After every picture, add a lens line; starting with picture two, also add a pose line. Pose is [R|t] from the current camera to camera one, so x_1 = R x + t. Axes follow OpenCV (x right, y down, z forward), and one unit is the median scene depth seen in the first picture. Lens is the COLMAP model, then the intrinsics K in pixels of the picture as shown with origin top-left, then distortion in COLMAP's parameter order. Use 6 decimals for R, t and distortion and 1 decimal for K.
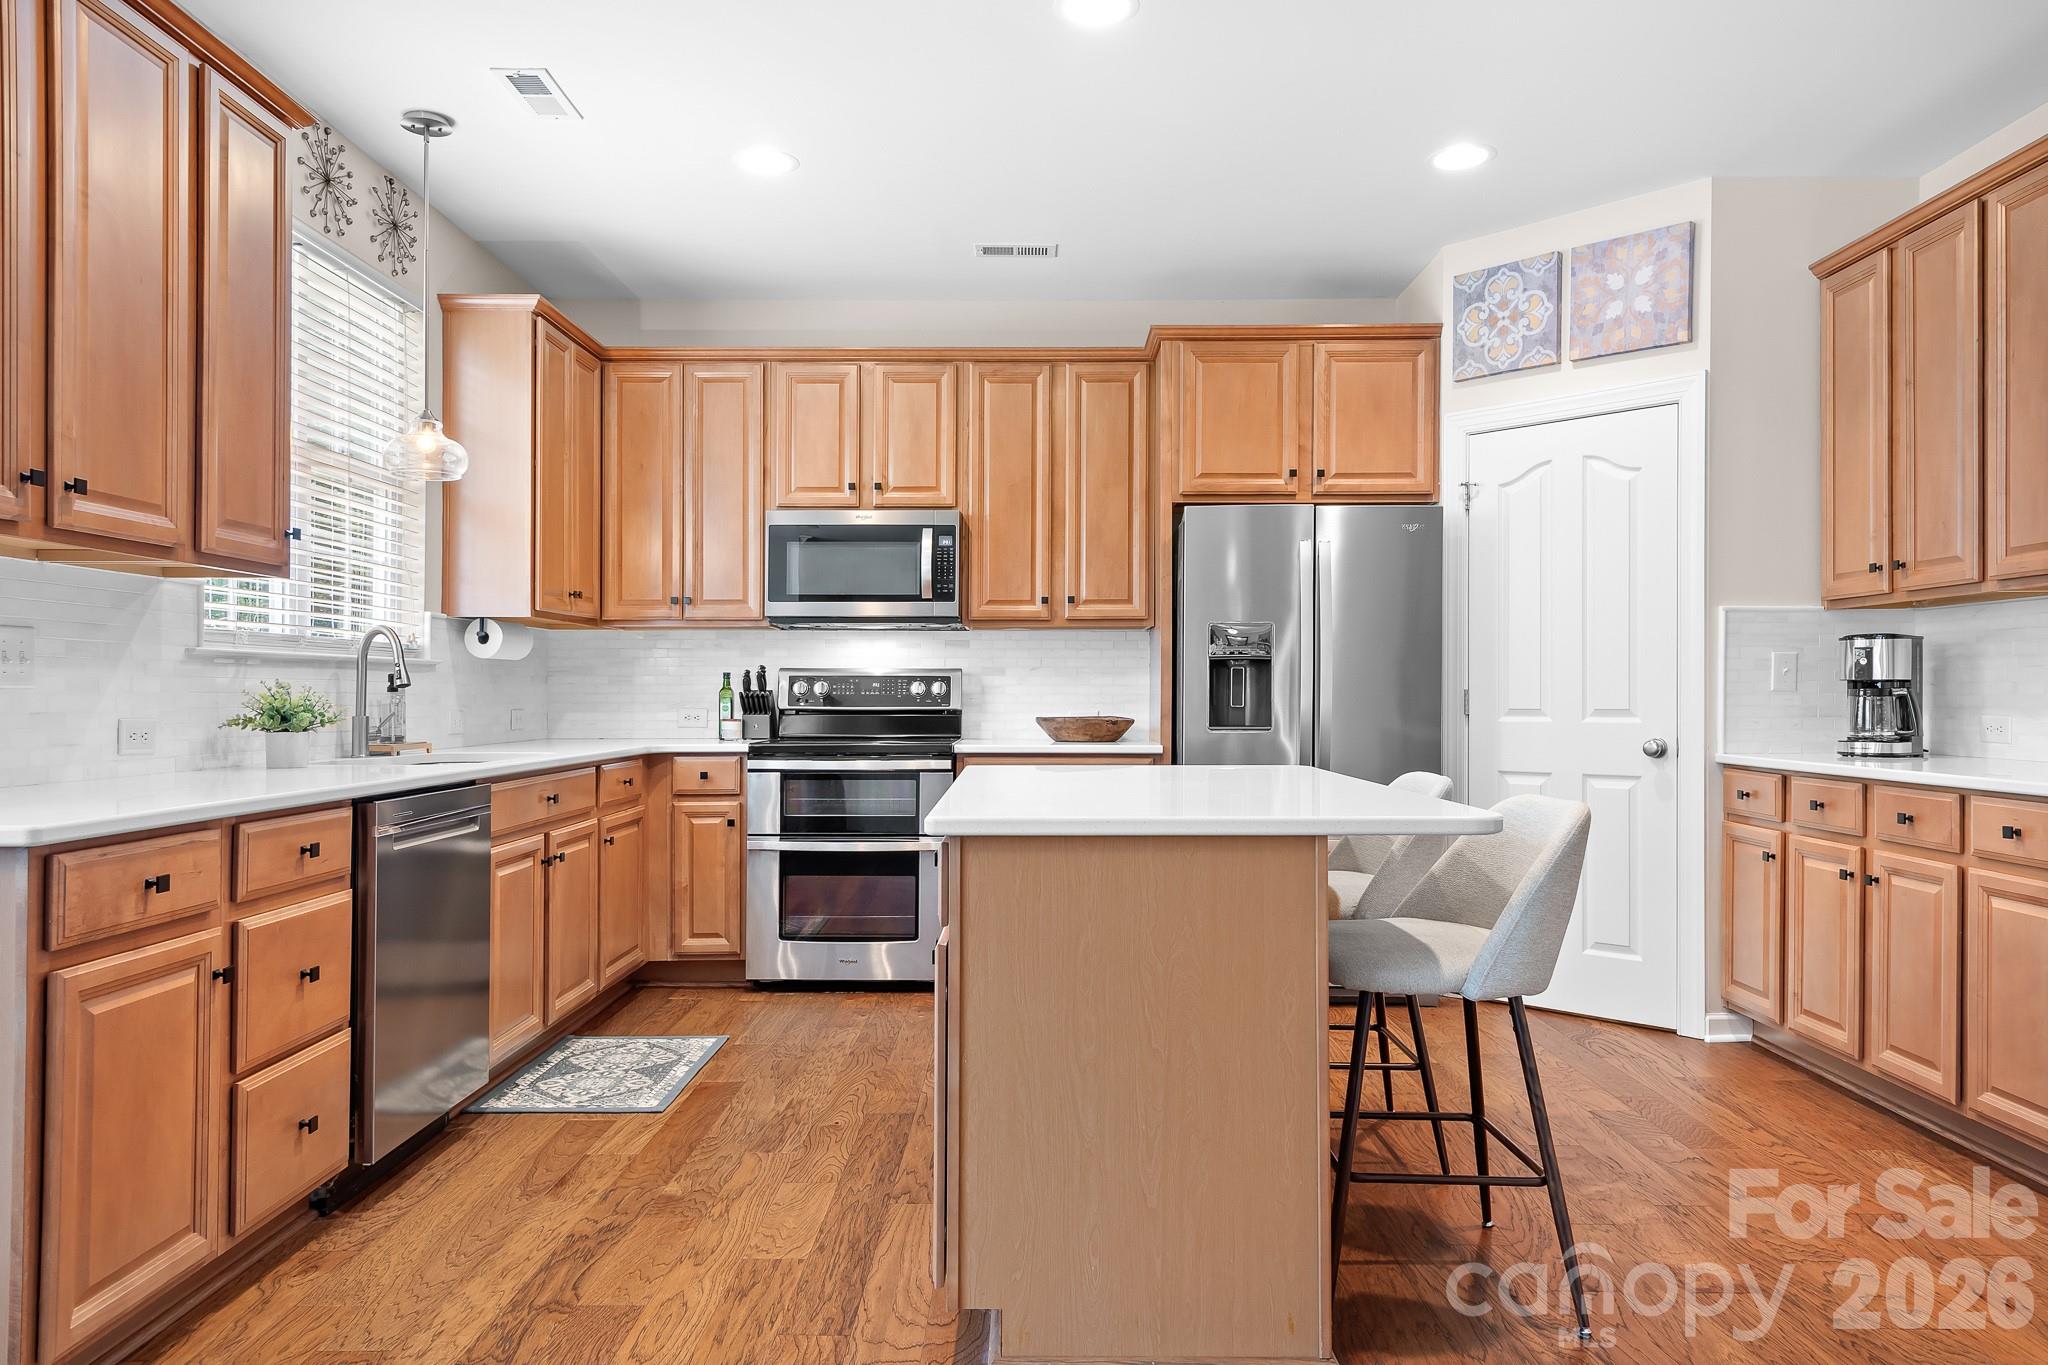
lens RADIAL K [[1364.2, 0, 1028.4], [0, 1364.2, 677.5], [0, 0, 1]] dist [0.025003, -0.013934]
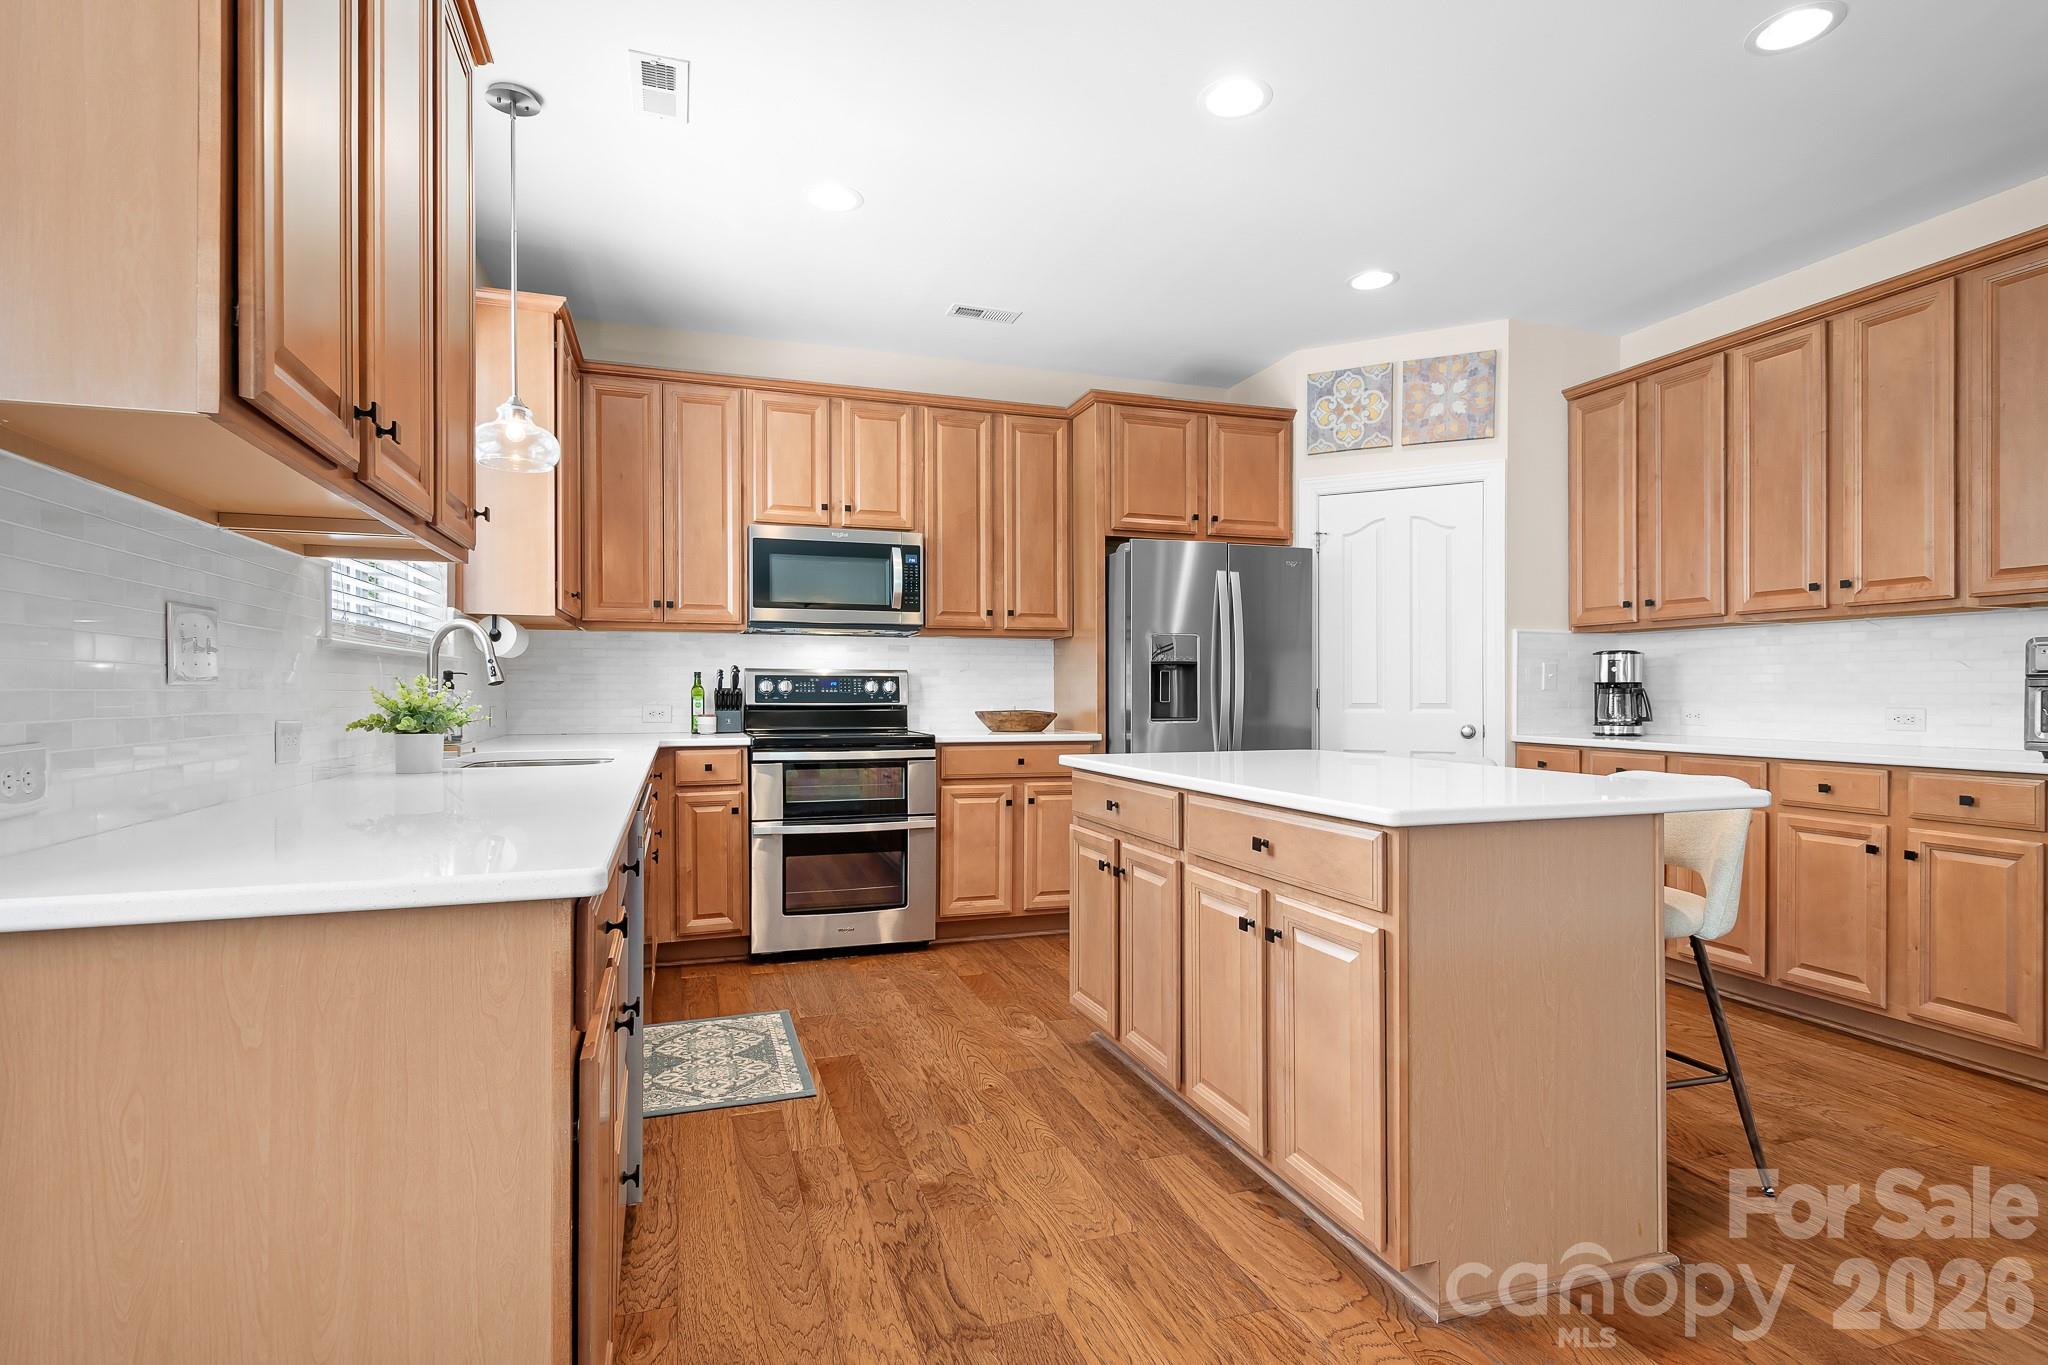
lens RADIAL K [[1025.2, 0, 1027.0], [0, 1025.2, 690.3], [0, 0, 1]] dist [0.013022, -0.001078]
pose [[0.942831, 0.000812, 0.333271, -0.286729], [-0.004567, 0.999935, 0.010485, 0.001320], [-0.333241, -0.011408, 0.942773, 0.165029]]
